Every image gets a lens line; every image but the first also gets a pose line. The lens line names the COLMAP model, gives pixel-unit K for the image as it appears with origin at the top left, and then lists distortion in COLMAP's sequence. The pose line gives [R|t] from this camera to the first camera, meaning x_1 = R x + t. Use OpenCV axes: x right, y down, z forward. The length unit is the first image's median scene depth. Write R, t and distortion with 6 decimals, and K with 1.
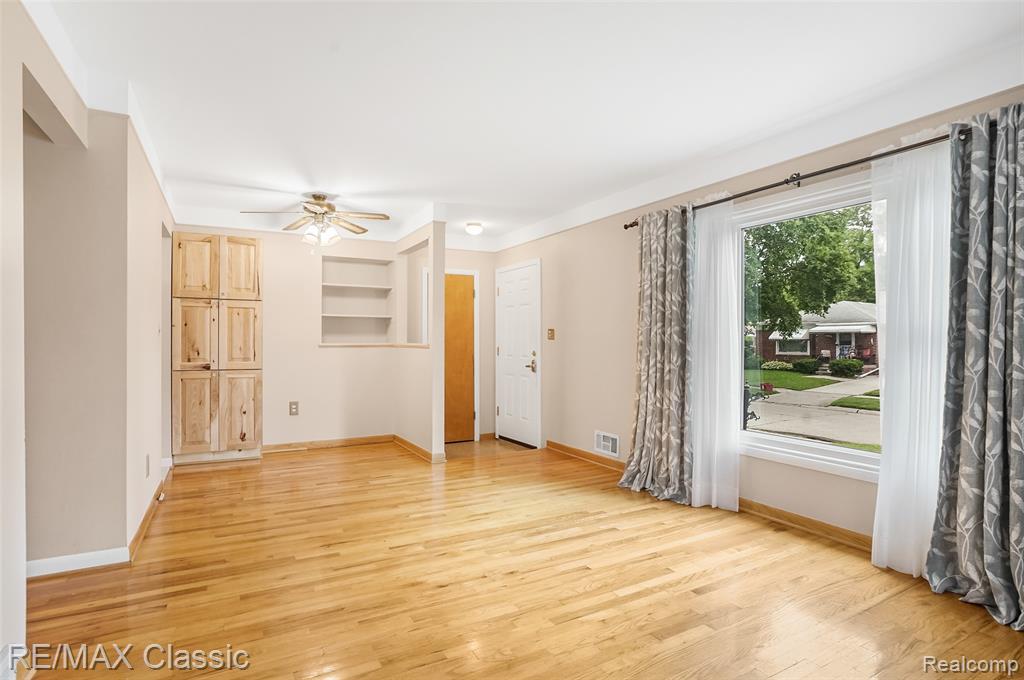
lens RADIAL K [[493.9, 0, 486.7], [0, 493.9, 344.1], [0, 0, 1]] dist [-0.019882, 0.000213]
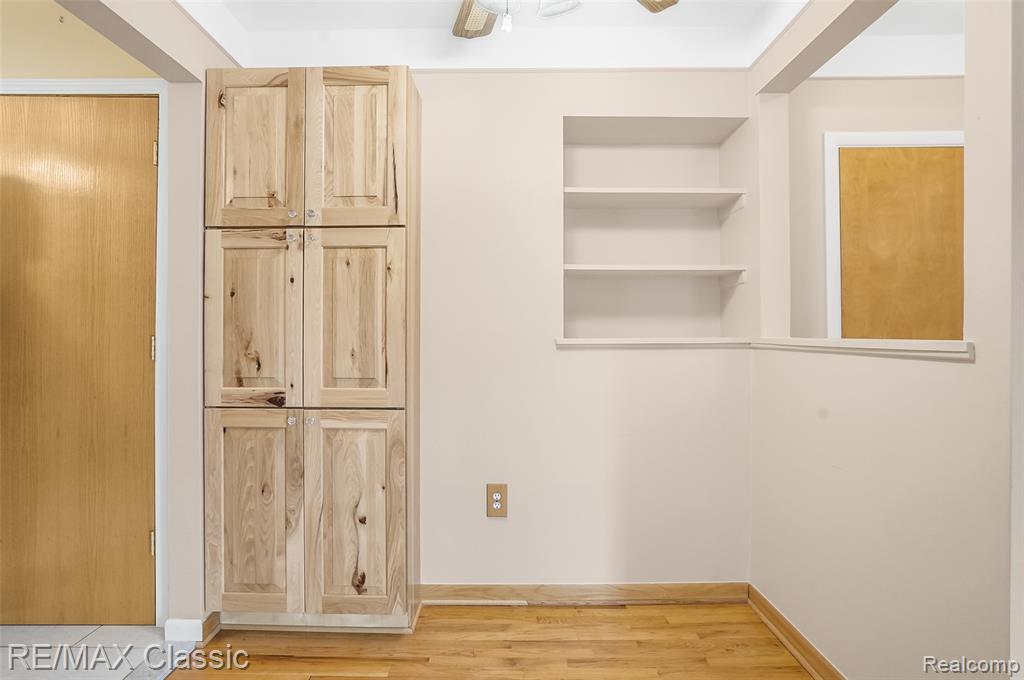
lens RADIAL K [[535.1, 0, 512.0], [0, 535.1, 340.0], [0, 0, 1]] dist [-0.028984, 0.000583]
pose [[0.887879, -0.002173, -0.460071, -0.200567], [0.001382, 0.999997, -0.002057, -0.000288], [0.460074, 0.001190, 0.887880, 0.693440]]
